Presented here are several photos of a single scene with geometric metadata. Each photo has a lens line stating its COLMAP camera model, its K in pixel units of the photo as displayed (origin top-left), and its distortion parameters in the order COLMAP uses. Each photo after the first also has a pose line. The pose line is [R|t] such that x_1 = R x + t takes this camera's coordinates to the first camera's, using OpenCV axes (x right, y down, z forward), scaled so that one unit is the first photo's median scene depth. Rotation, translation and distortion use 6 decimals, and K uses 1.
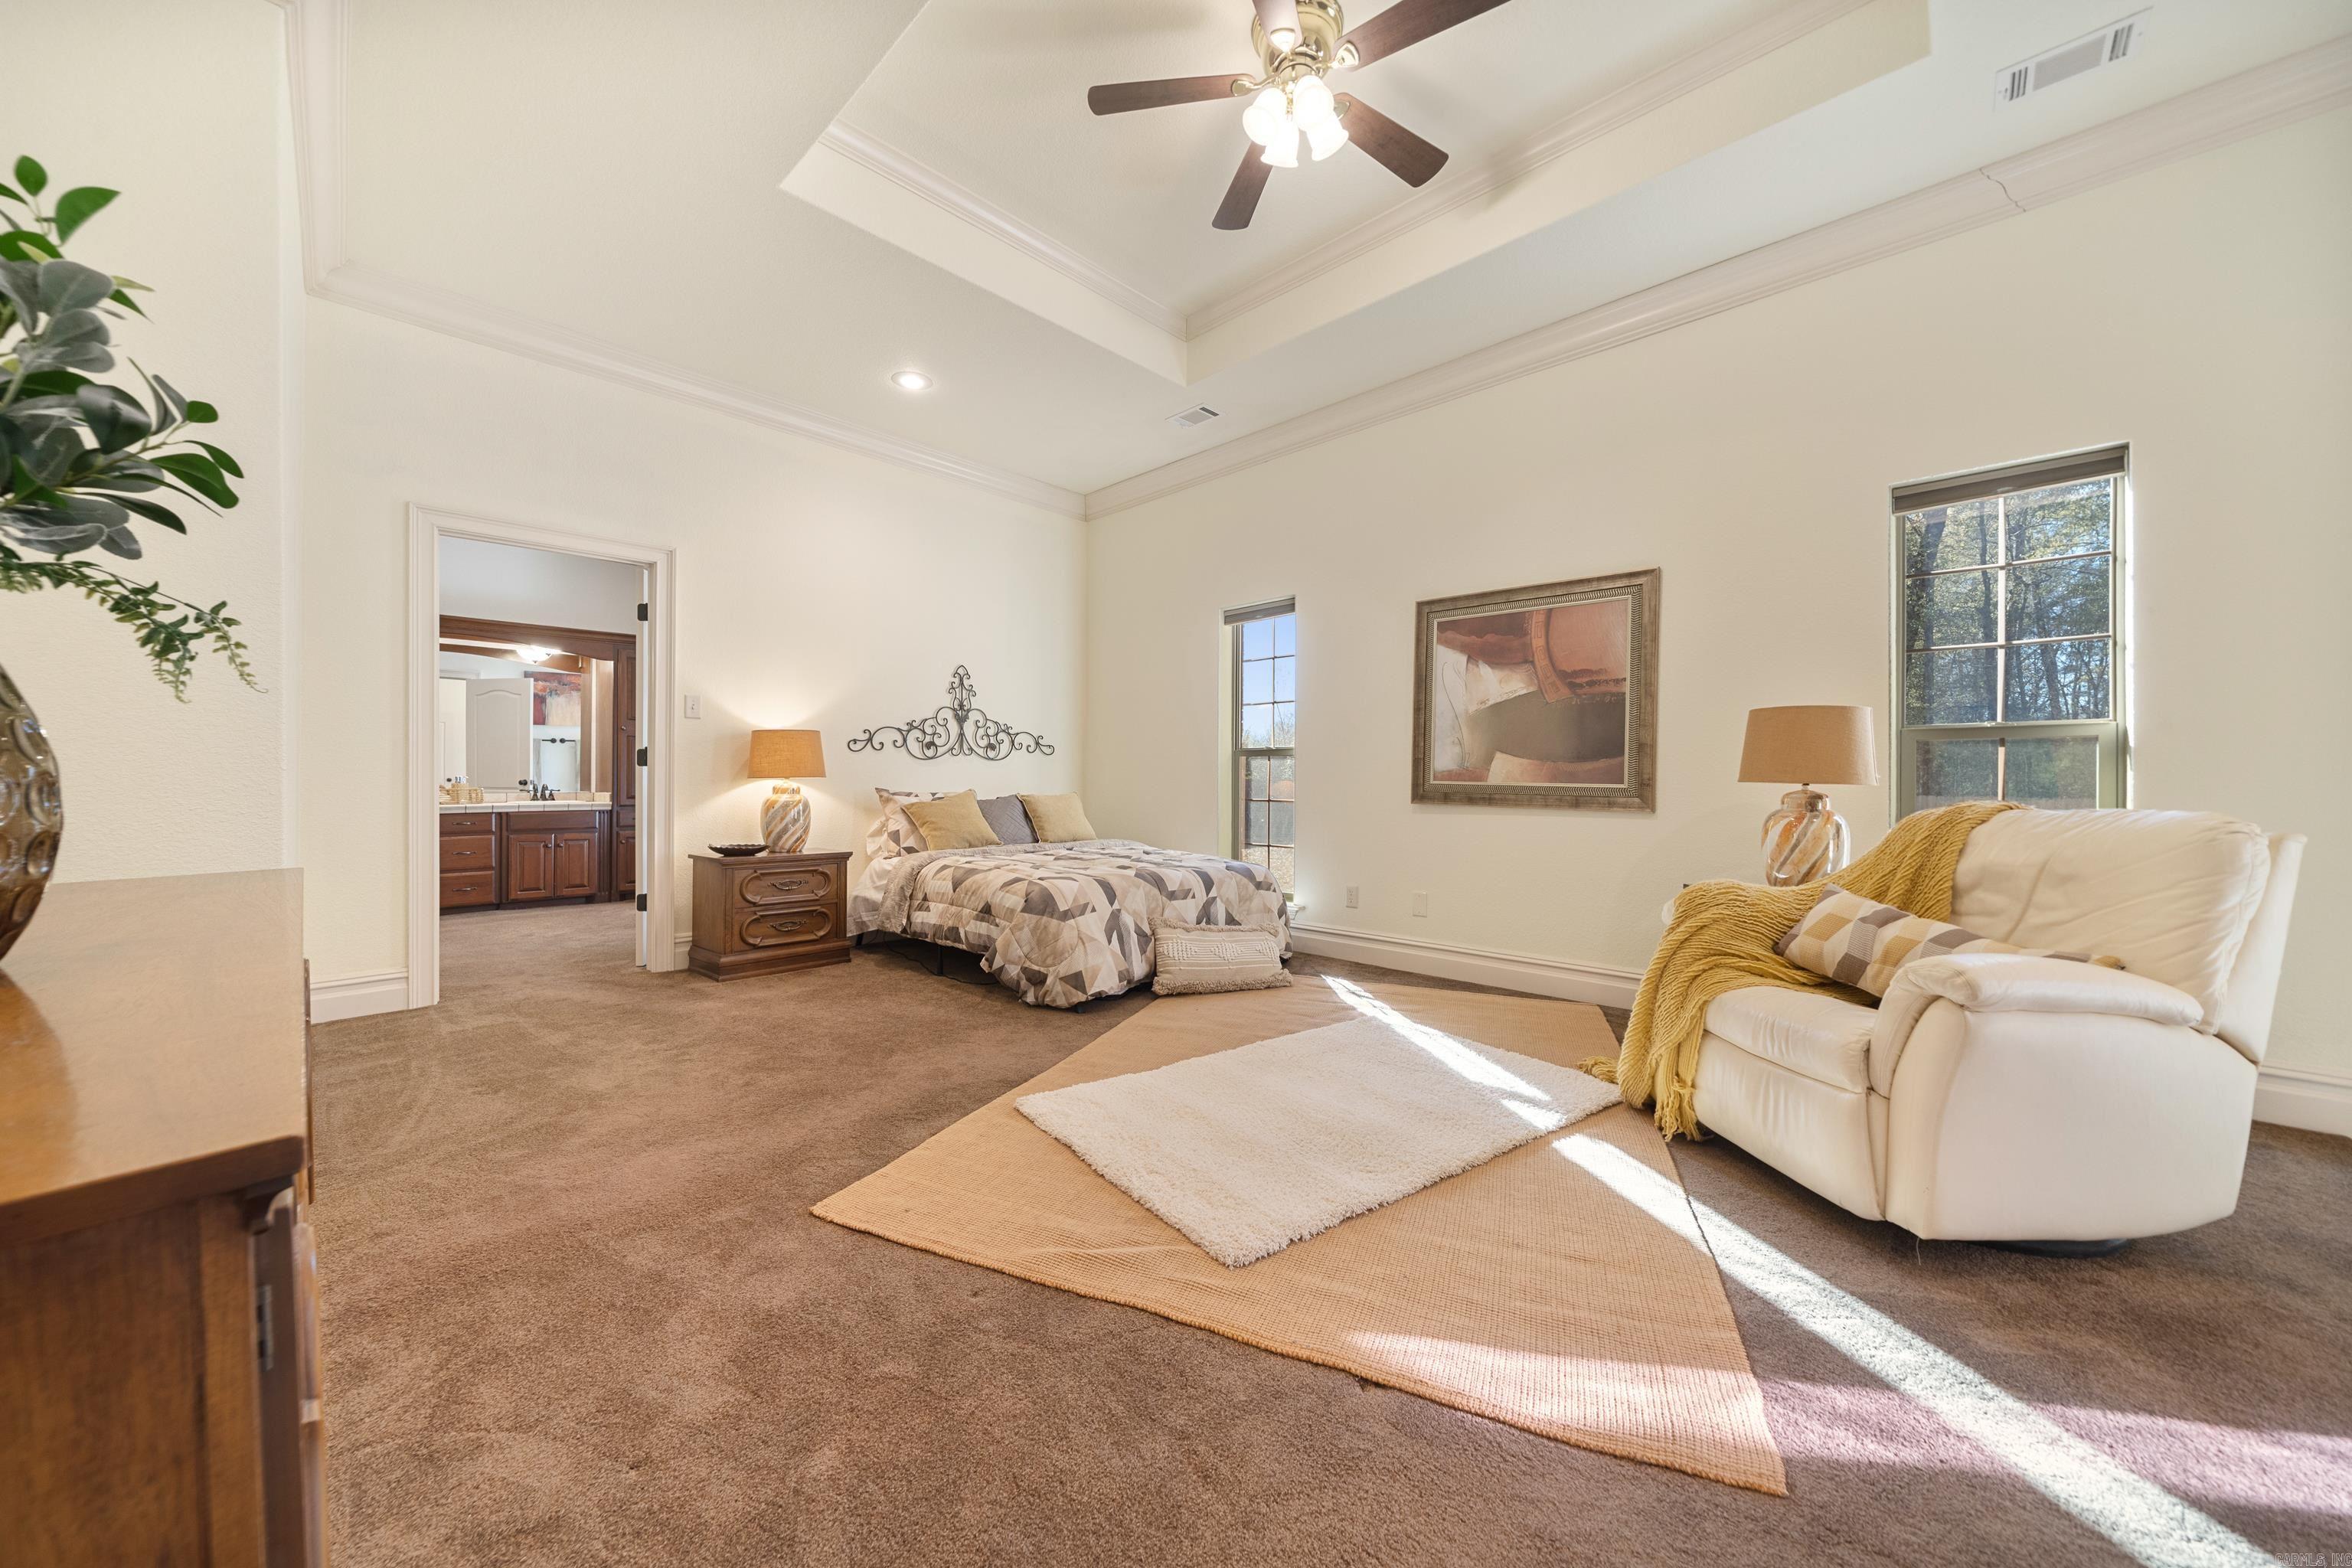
lens RADIAL K [[844.3, 0, 1197.0], [0, 844.3, 784.2], [0, 0, 1]] dist [-0.001228, -0.000106]
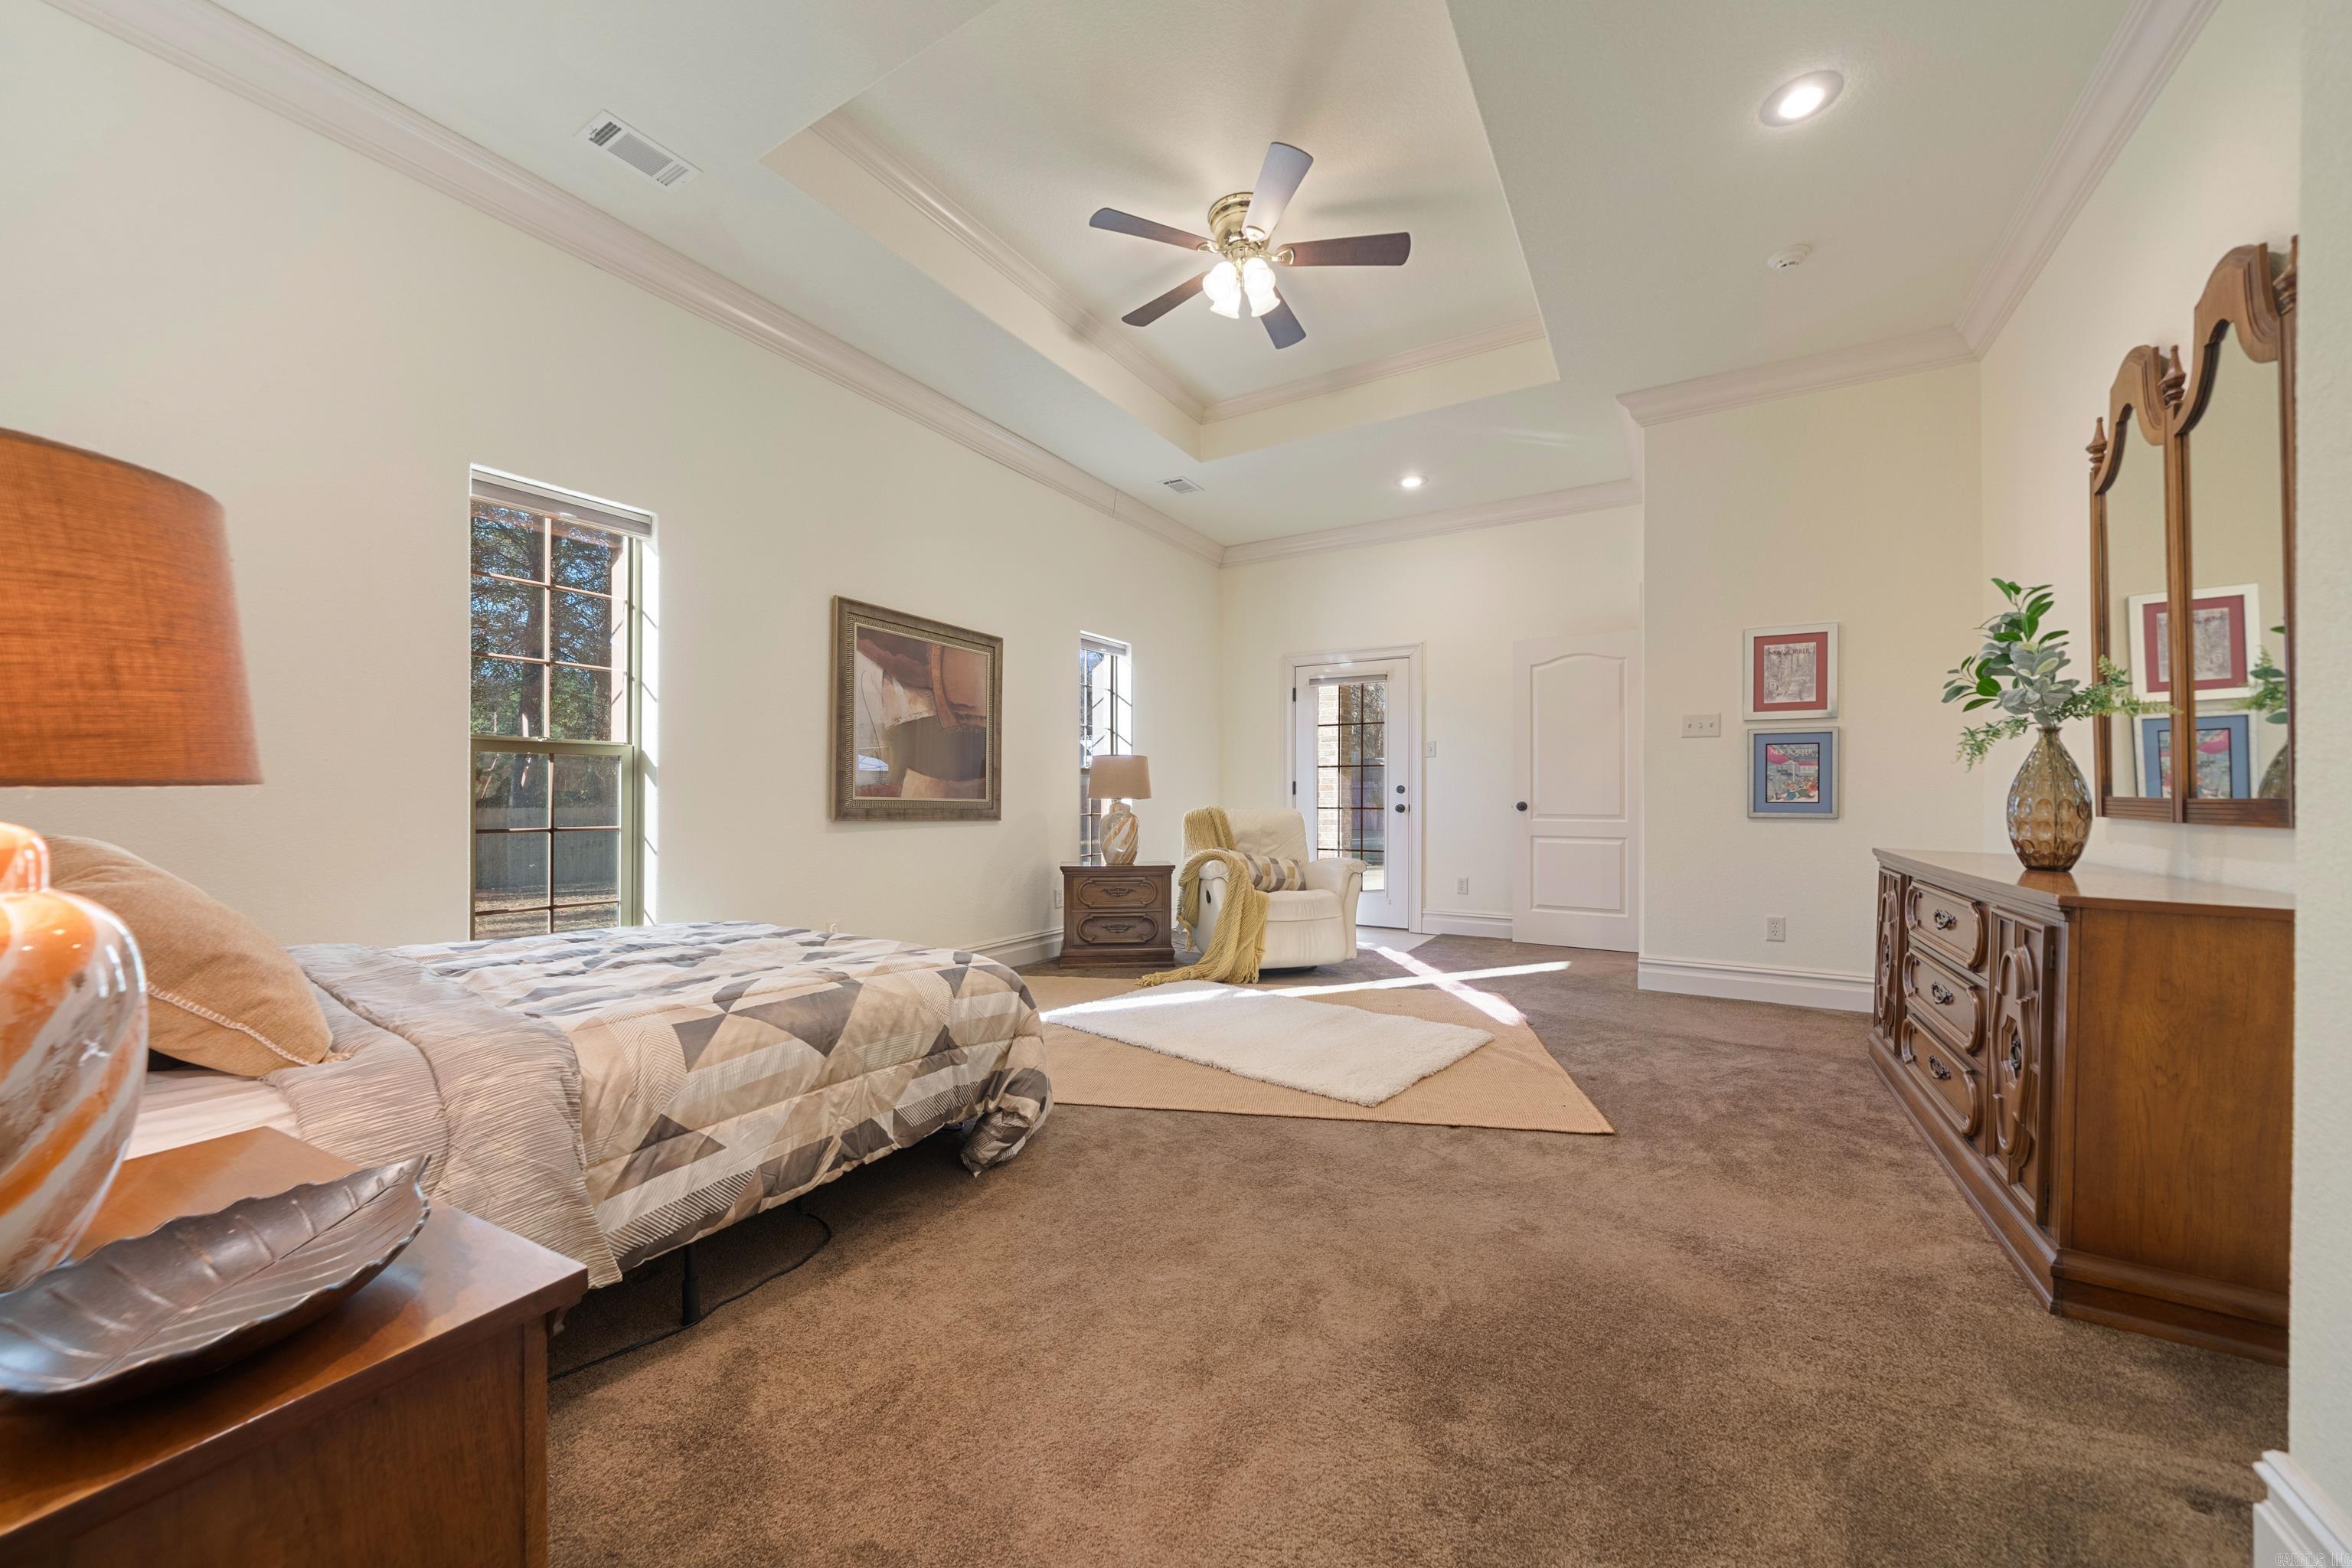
lens RADIAL K [[848.9, 0, 1176.0], [0, 848.9, 784.0], [0, 0, 1]] dist [0.000754, 0.000043]
pose [[-0.200948, 0.009451, 0.979556, -0.724959], [-0.000032, 0.999953, -0.009654, -0.008961], [-0.979602, -0.001972, -0.200939, 0.867878]]
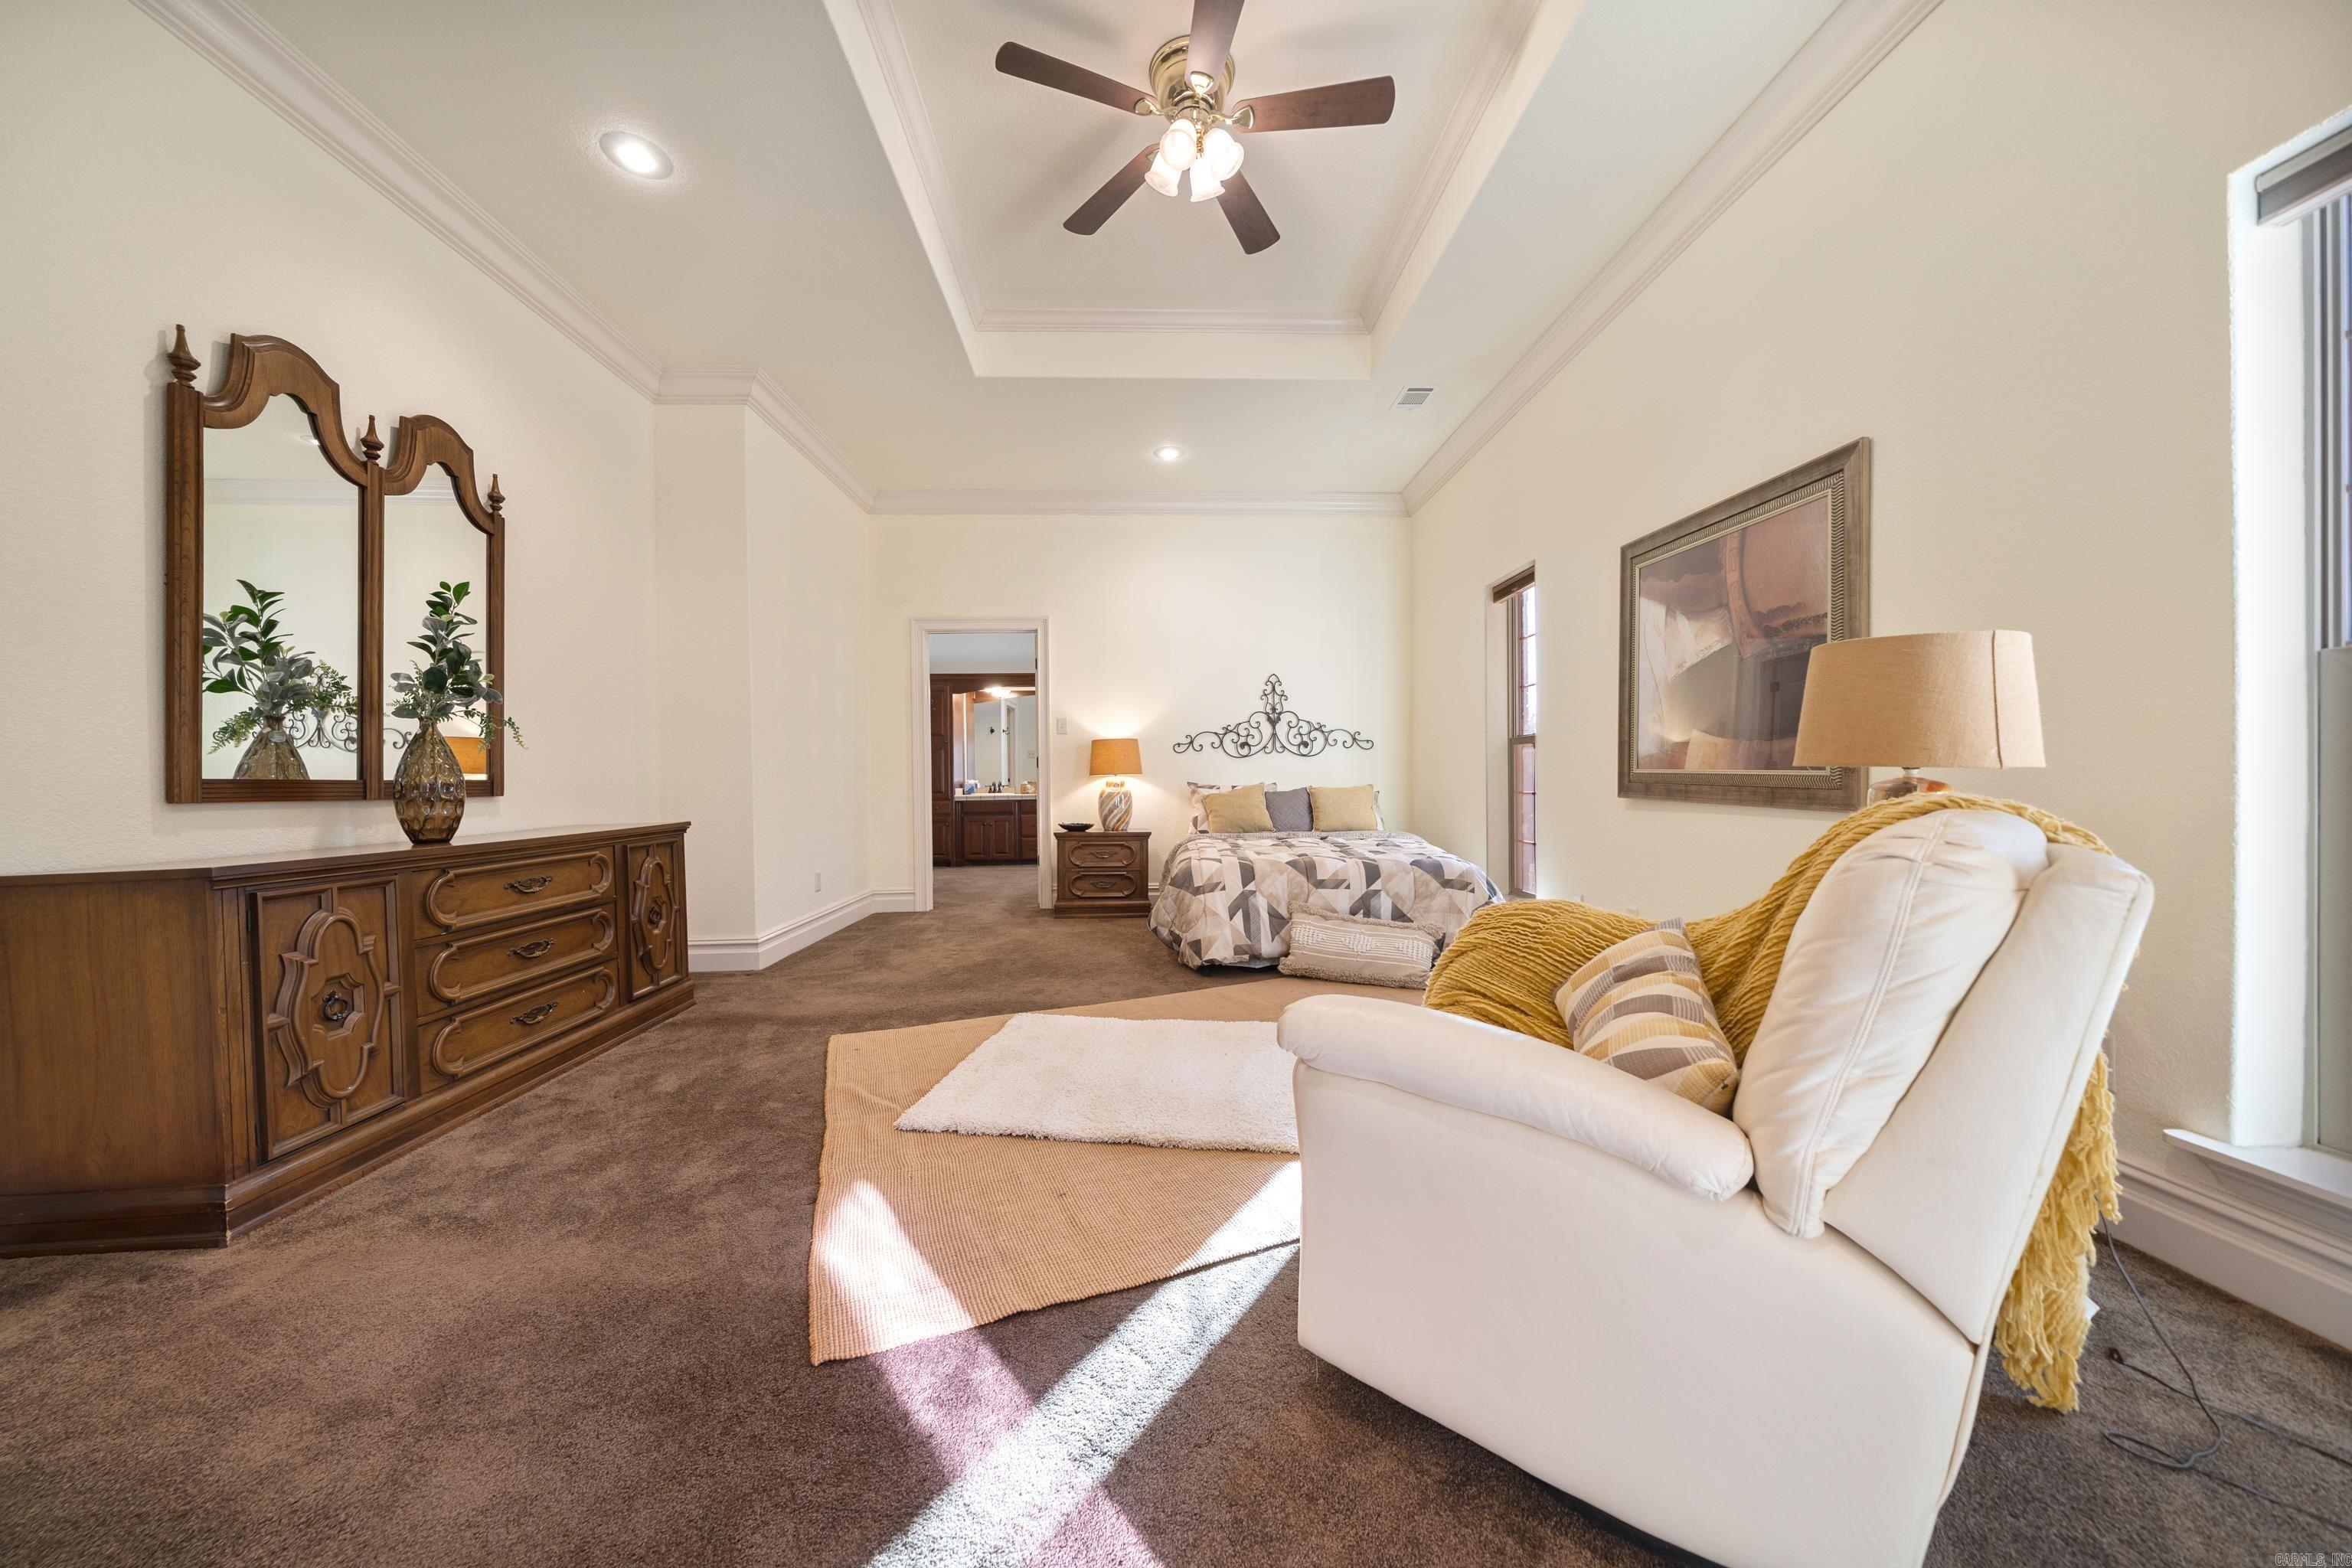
lens RADIAL K [[822.2, 0, 1181.3], [0, 822.2, 783.5], [0, 0, 1]] dist [-0.000782, 0.000102]
pose [[0.713606, -0.004453, -0.700533, 0.532343], [0.009396, 0.999951, 0.003216, 0.003194], [0.700484, -0.008877, 0.713613, 0.150805]]
